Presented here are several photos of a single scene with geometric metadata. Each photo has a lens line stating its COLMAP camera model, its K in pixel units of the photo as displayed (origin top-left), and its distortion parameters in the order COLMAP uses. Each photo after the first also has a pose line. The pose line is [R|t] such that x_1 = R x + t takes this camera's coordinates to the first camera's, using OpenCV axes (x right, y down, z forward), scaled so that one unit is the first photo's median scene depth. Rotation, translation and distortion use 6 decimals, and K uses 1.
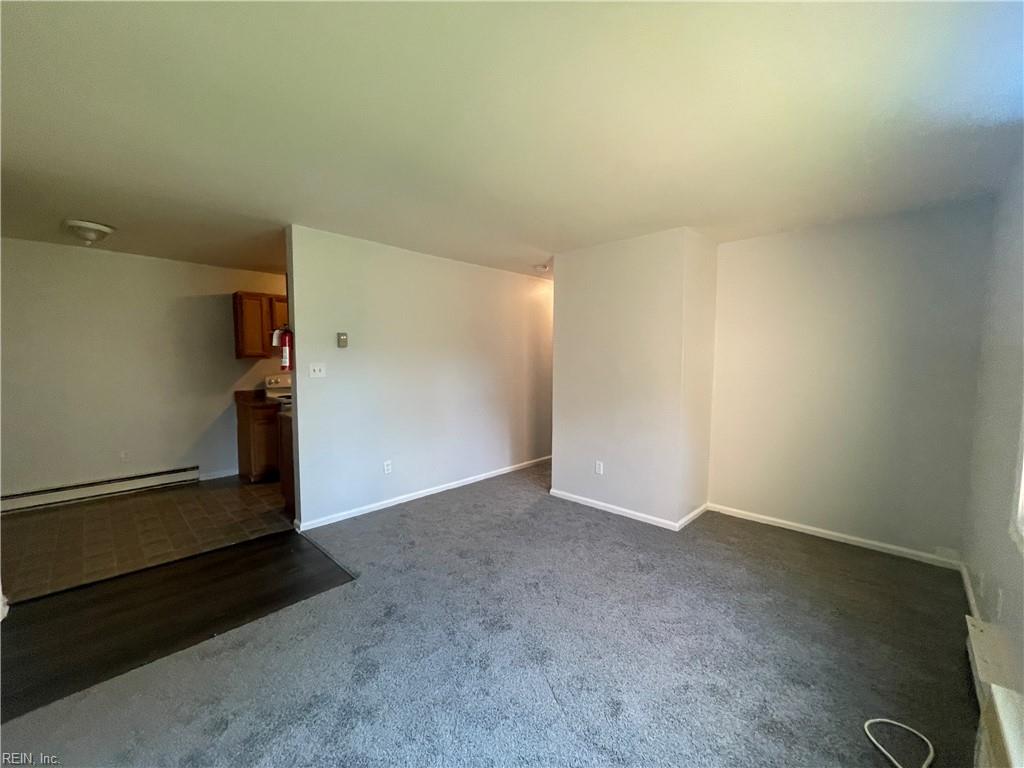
lens RADIAL K [[407.9, 0, 510.6], [0, 407.9, 385.8], [0, 0, 1]] dist [-0.002128, -0.000053]
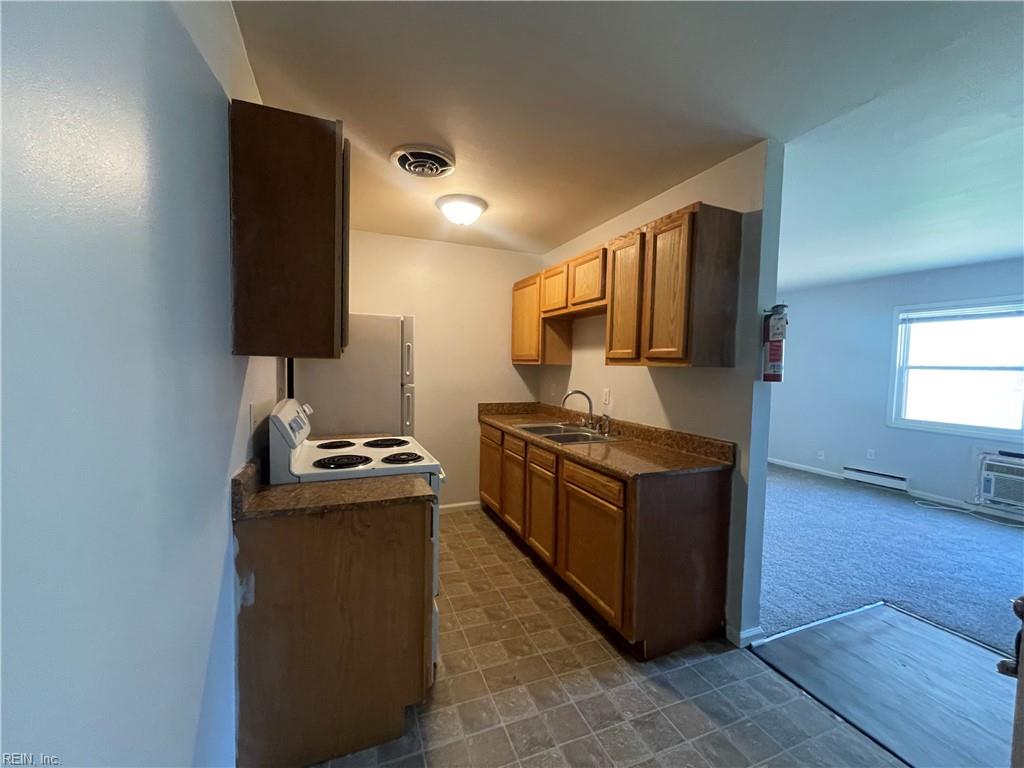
lens RADIAL K [[417.1, 0, 499.7], [0, 417.1, 382.9], [0, 0, 1]] dist [-0.001550, -0.000939]
pose [[0.421120, -0.043764, 0.905948, -1.190243], [0.048445, 0.998495, 0.025715, -0.067789], [-0.905710, 0.033059, 0.422606, 1.038063]]
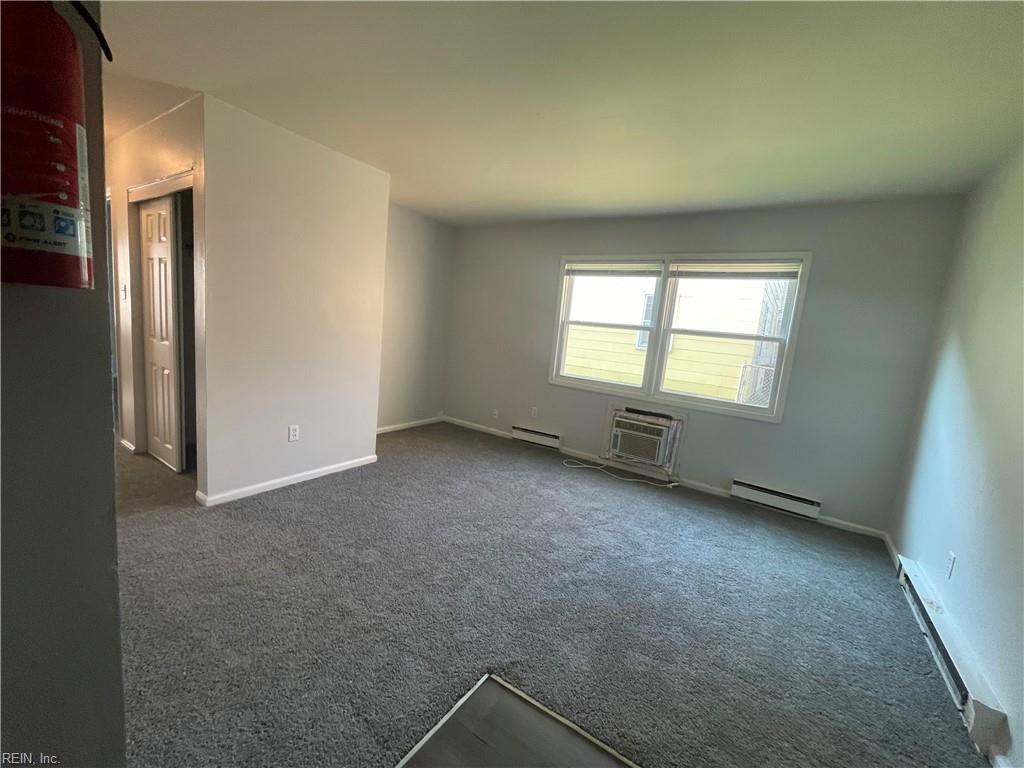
lens RADIAL K [[415.8, 0, 510.0], [0, 415.8, 384.9], [0, 0, 1]] dist [-0.000867, 0.000558]
pose [[-0.164695, -0.157470, 0.973693, -0.675281], [-0.024026, 0.987521, 0.155643, -0.024289], [-0.986052, 0.002239, -0.166424, 0.805641]]
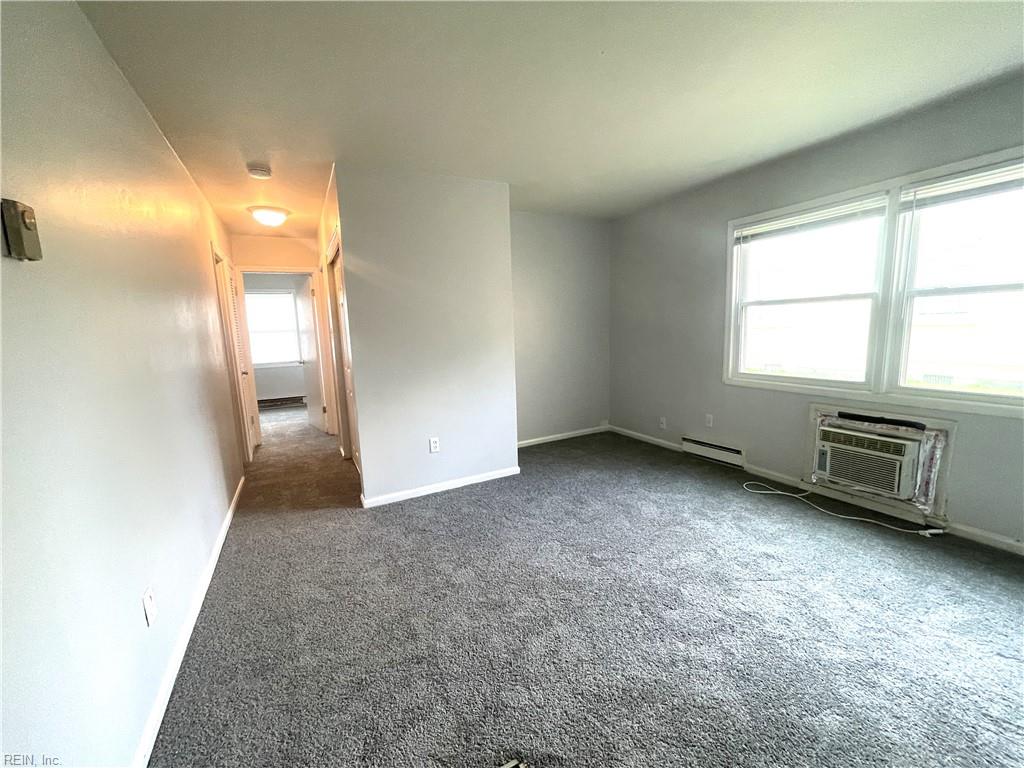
lens RADIAL K [[415.8, 0, 510.0], [0, 415.8, 384.9], [0, 0, 1]] dist [-0.000867, 0.000558]
pose [[0.326206, -0.147068, 0.933788, -0.569577], [0.104783, 0.987362, 0.118901, -0.005962], [-0.939473, 0.059059, 0.337494, 0.619464]]
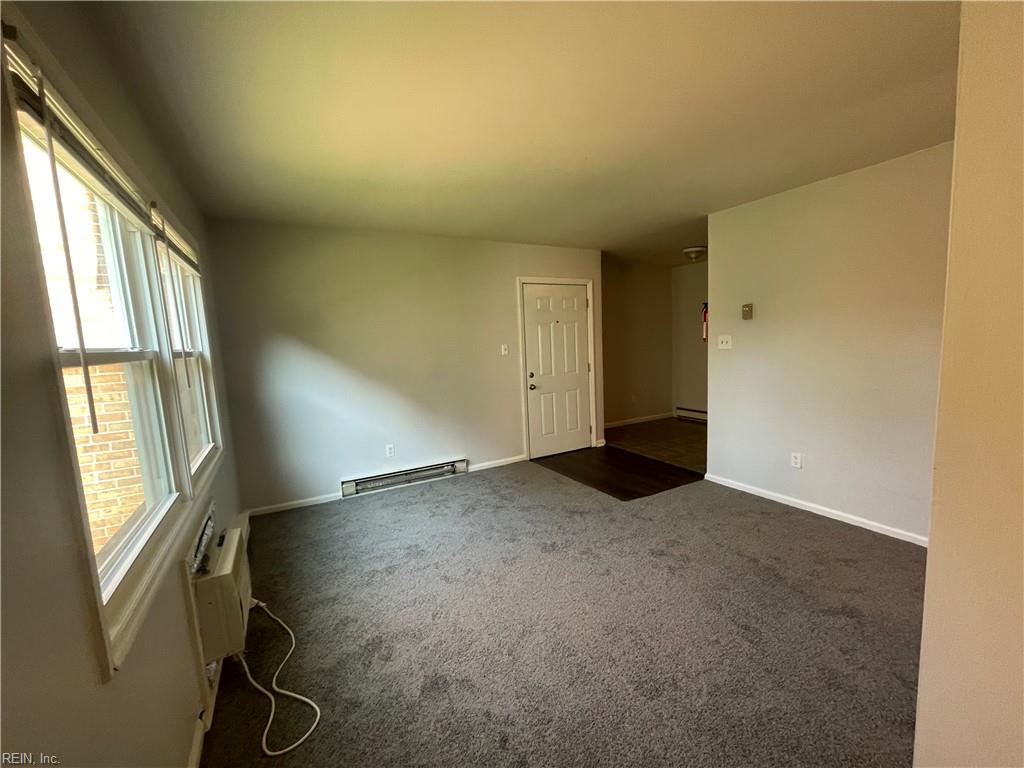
lens RADIAL K [[407.9, 0, 510.6], [0, 407.9, 385.8], [0, 0, 1]] dist [-0.002128, -0.000053]
pose [[-0.282285, 0.116219, -0.952265, 0.712902], [-0.025846, 0.991353, 0.128651, -0.046394], [0.958982, 0.060928, -0.276840, 0.746841]]
